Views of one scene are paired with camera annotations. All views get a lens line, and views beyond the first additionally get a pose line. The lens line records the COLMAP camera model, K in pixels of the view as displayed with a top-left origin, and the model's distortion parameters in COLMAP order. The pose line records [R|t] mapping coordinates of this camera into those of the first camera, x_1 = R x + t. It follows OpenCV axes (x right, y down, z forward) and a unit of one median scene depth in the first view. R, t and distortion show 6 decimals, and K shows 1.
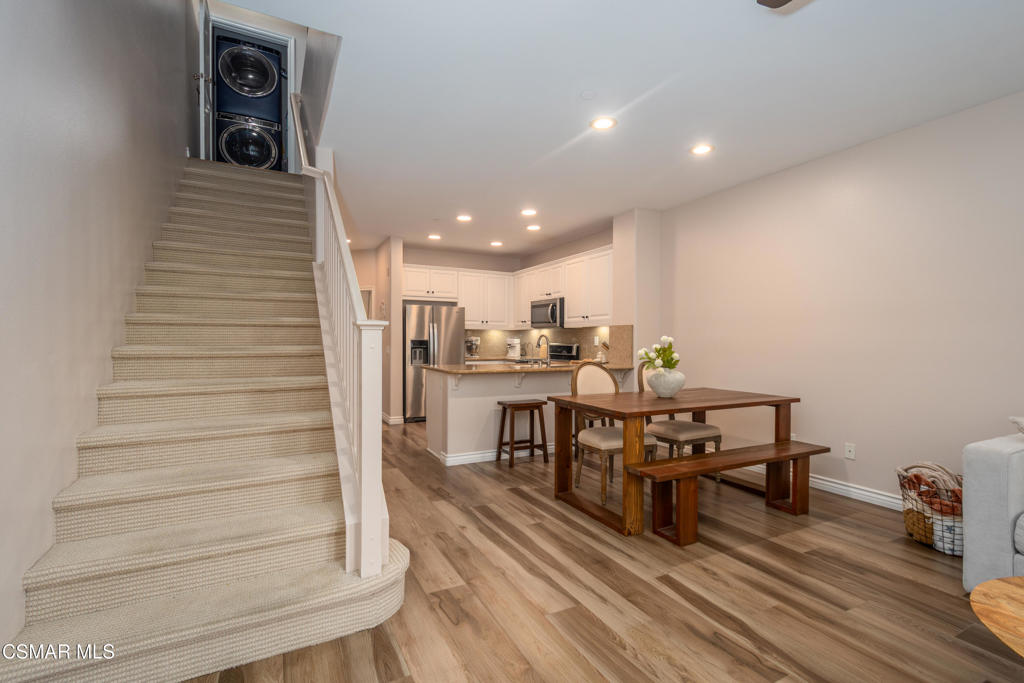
lens RADIAL K [[467.6, 0, 560.8], [0, 467.6, 342.9], [0, 0, 1]] dist [0.000161, -0.000172]
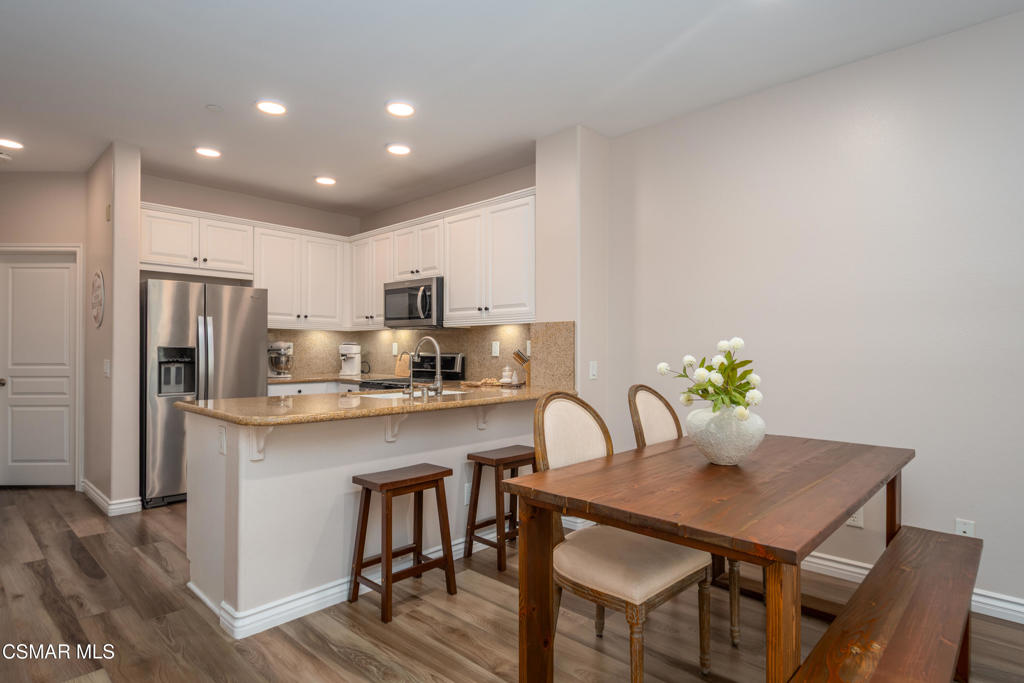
lens RADIAL K [[528.5, 0, 491.4], [0, 528.5, 346.6], [0, 0, 1]] dist [0.001471, -0.000069]
pose [[0.974838, 0.000097, 0.222914, -0.086608], [0.001772, 0.999965, -0.008185, -0.001549], [-0.222907, 0.008374, 0.974804, 0.329470]]
